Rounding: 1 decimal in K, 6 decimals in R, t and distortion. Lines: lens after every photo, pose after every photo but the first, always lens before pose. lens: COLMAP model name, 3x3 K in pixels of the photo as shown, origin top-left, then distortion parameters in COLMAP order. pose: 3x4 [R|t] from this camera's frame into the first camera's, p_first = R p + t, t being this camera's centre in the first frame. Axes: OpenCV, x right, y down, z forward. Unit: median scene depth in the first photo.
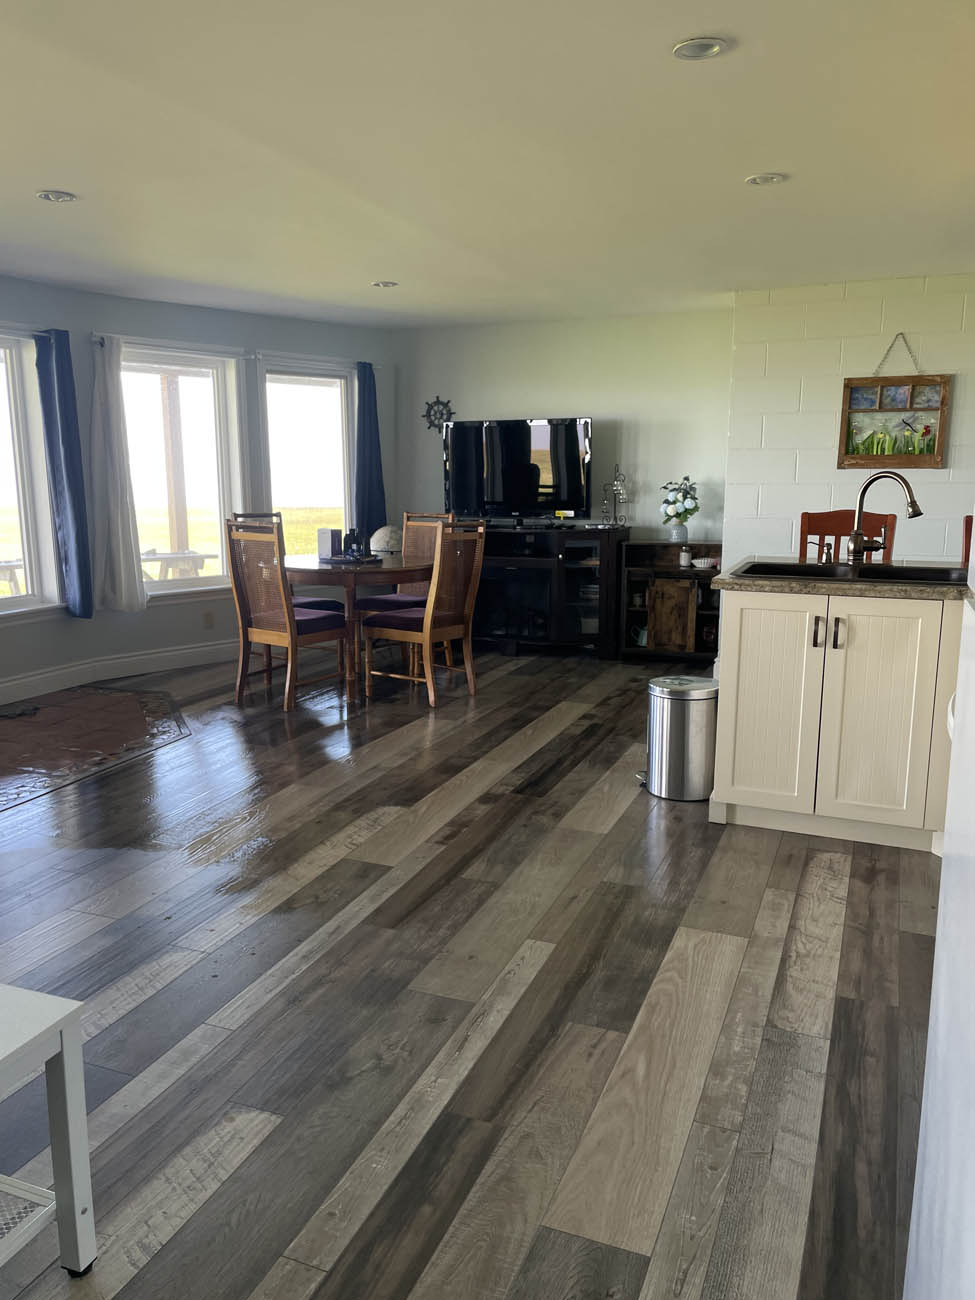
lens RADIAL K [[983.4, 0, 481.7], [0, 983.4, 649.8], [0, 0, 1]] dist [0.106949, -0.138667]
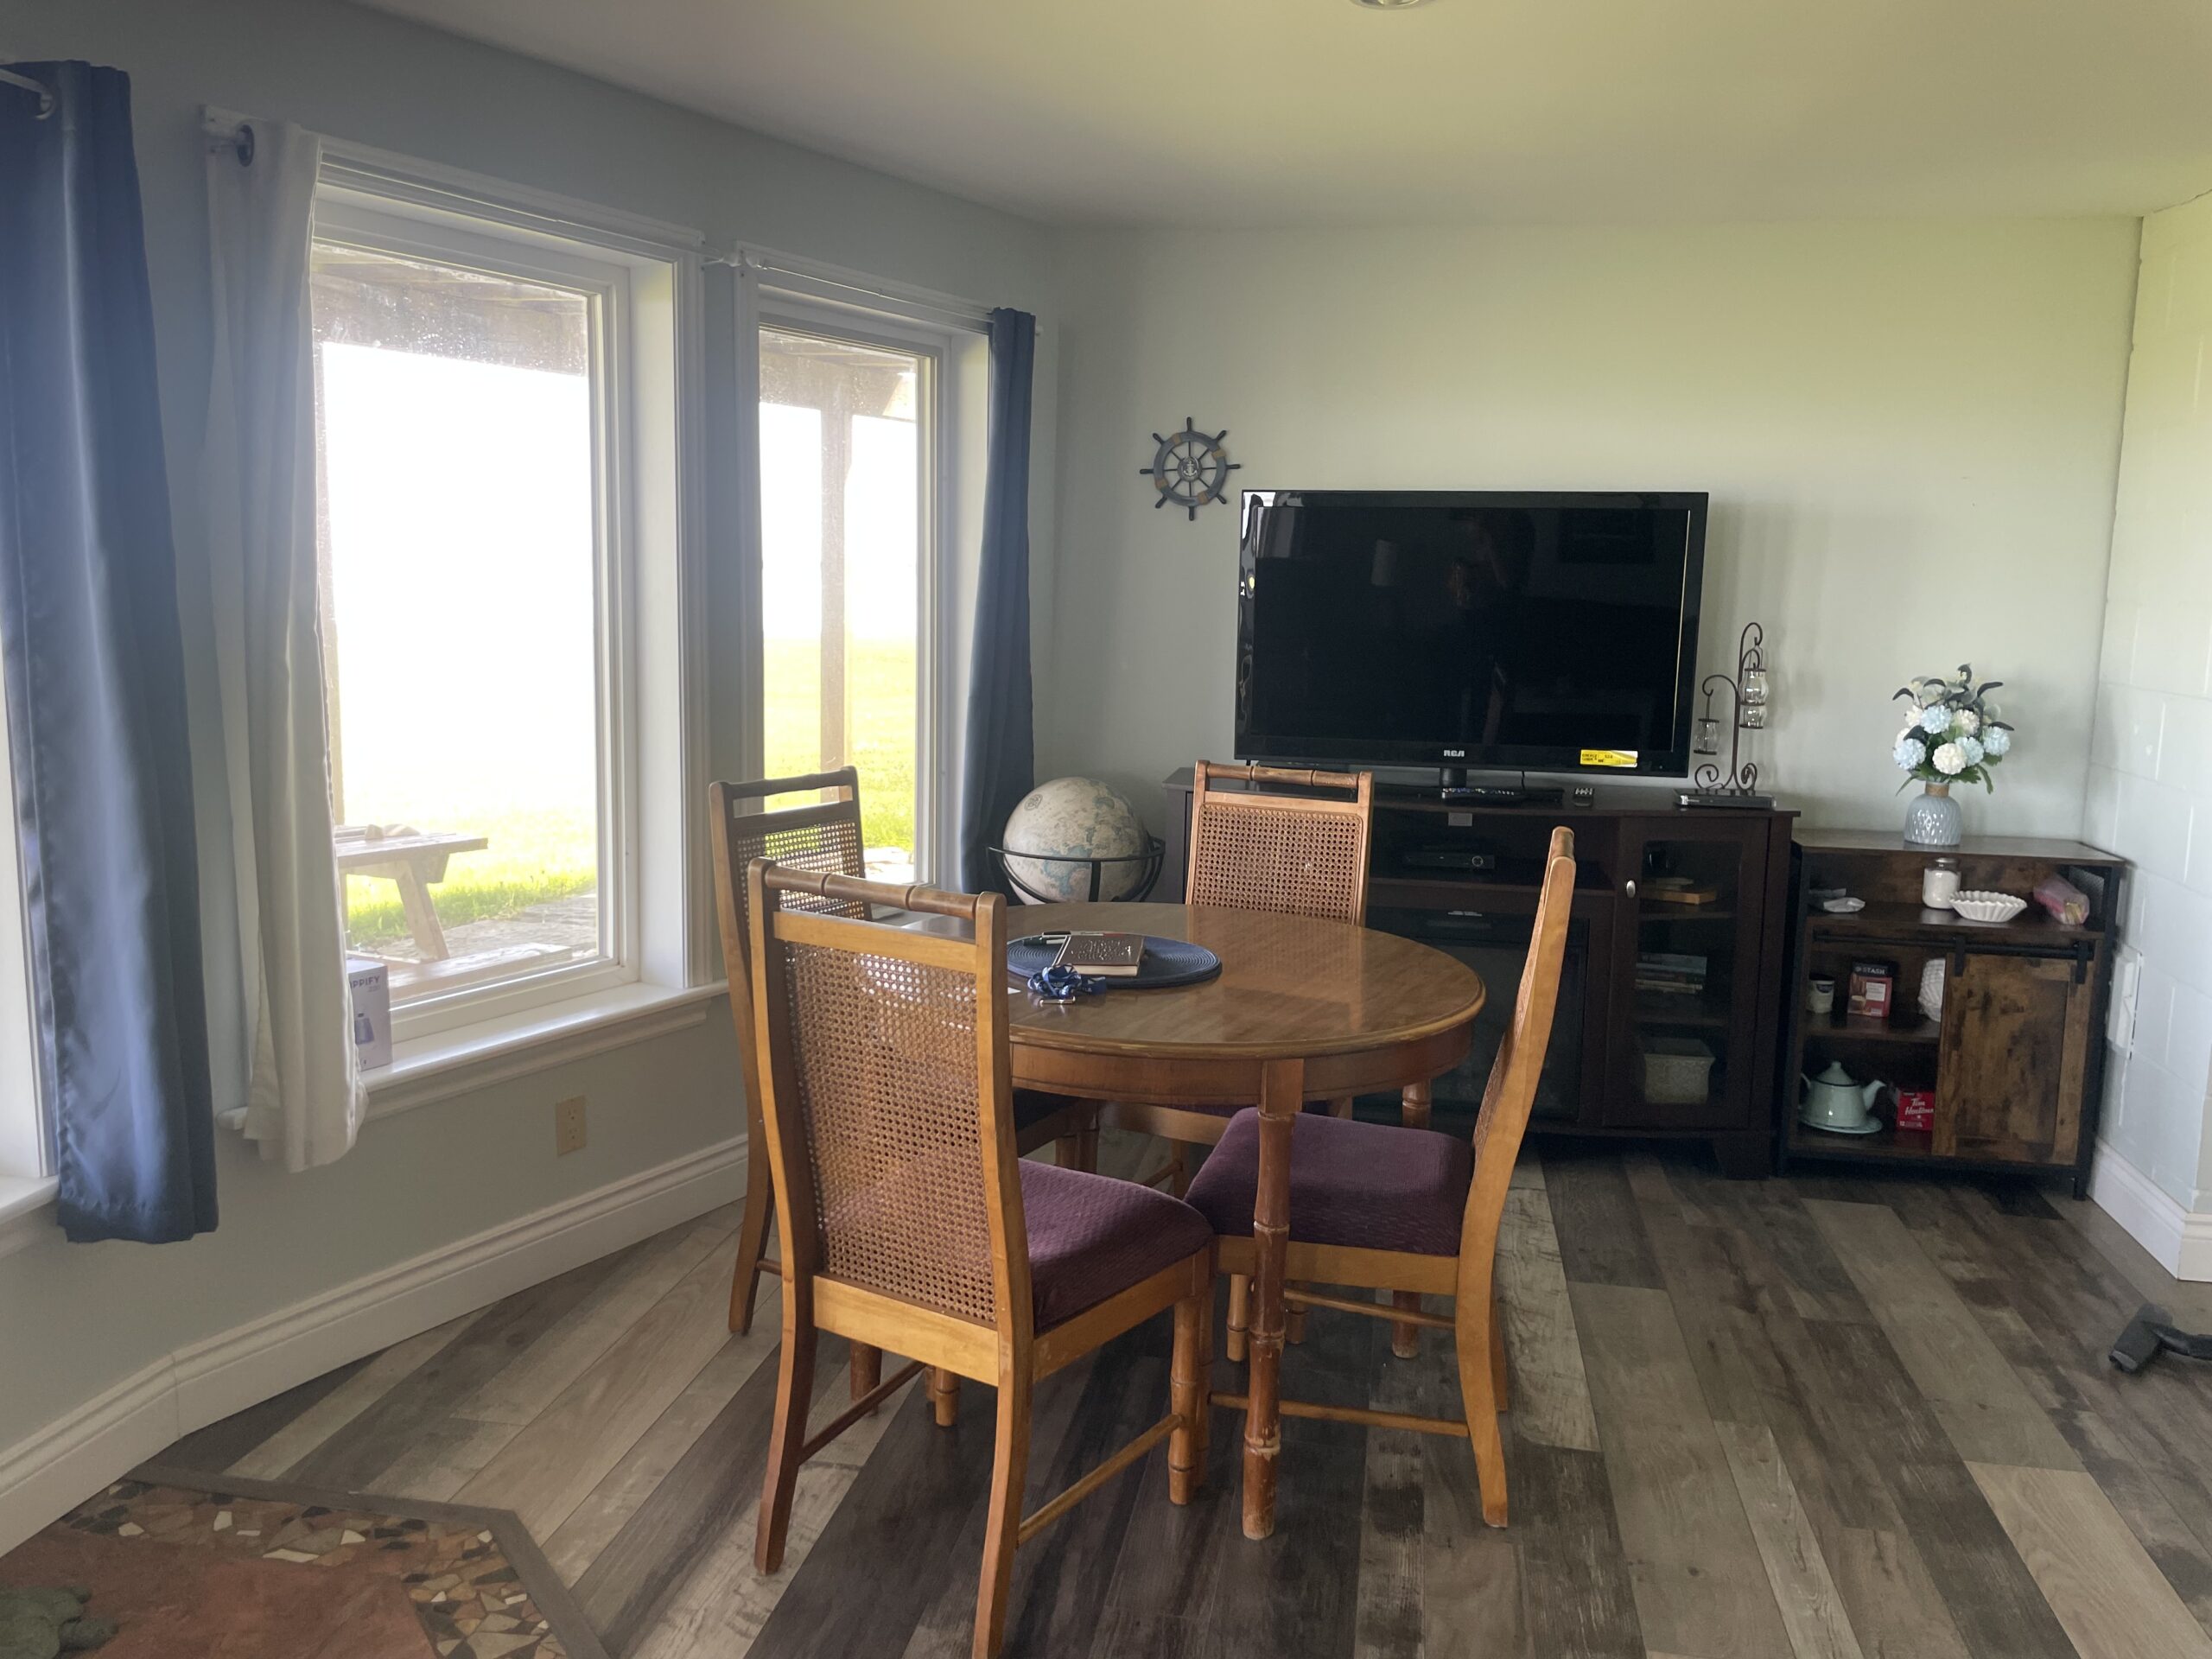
lens RADIAL K [[1660.0, 0, 1114.3], [0, 1660.0, 808.1], [0, 0, 1]] dist [0.095211, -0.131669]
pose [[0.977369, -0.005233, 0.211475, -0.267390], [0.013491, 0.999201, -0.037625, -0.124879], [-0.211109, 0.039626, 0.976659, 0.566829]]
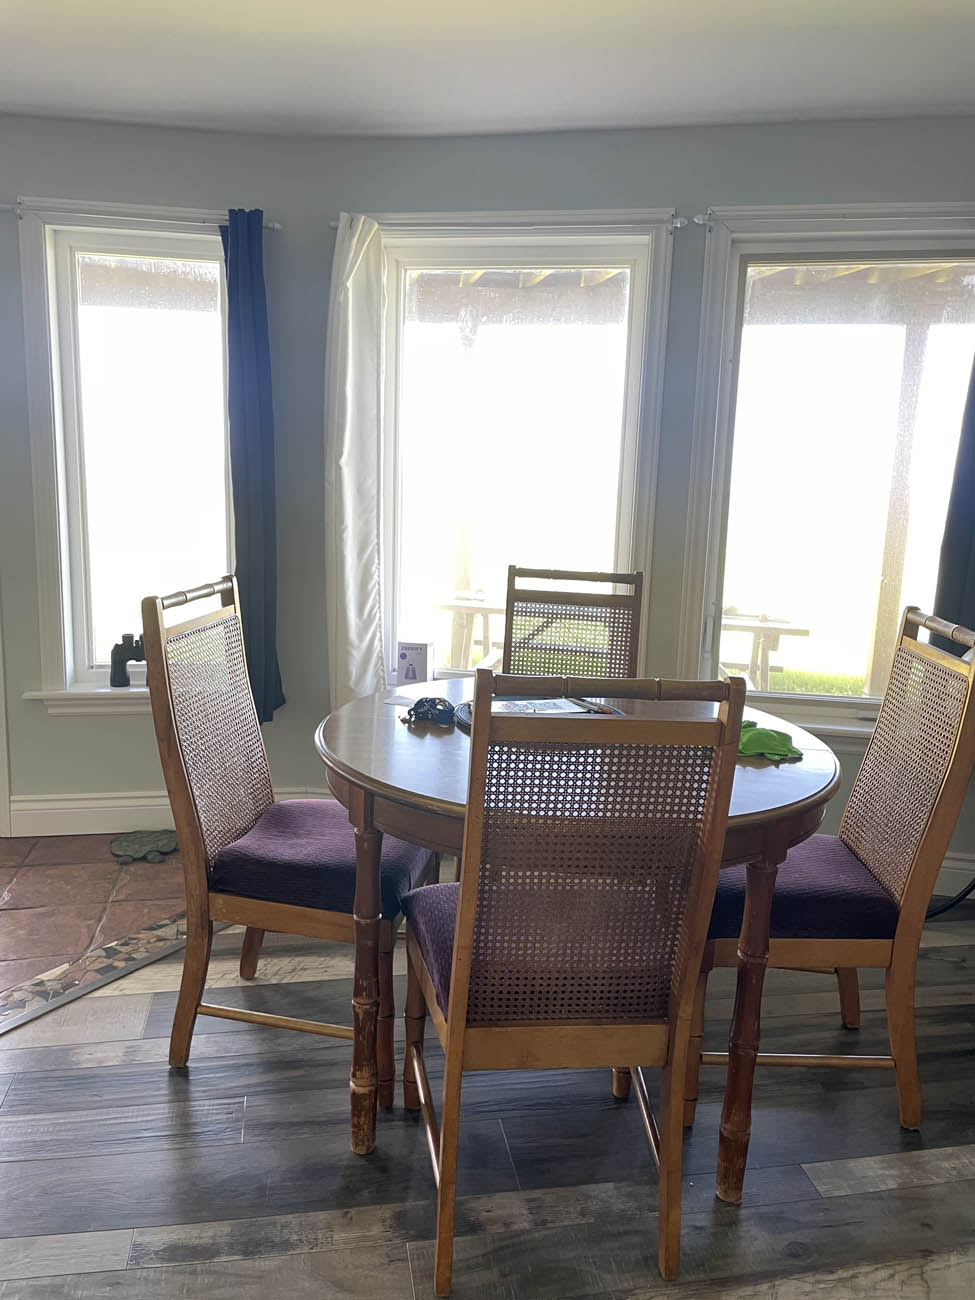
lens RADIAL K [[984.7, 0, 487.5], [0, 984.7, 650.0], [0, 0, 1]] dist [0.106412, -0.143201]
pose [[0.553942, 0.172646, -0.814458, 0.141809], [-0.180658, 0.979880, 0.084839, -0.153298], [0.812718, 0.100143, 0.573987, 0.818493]]
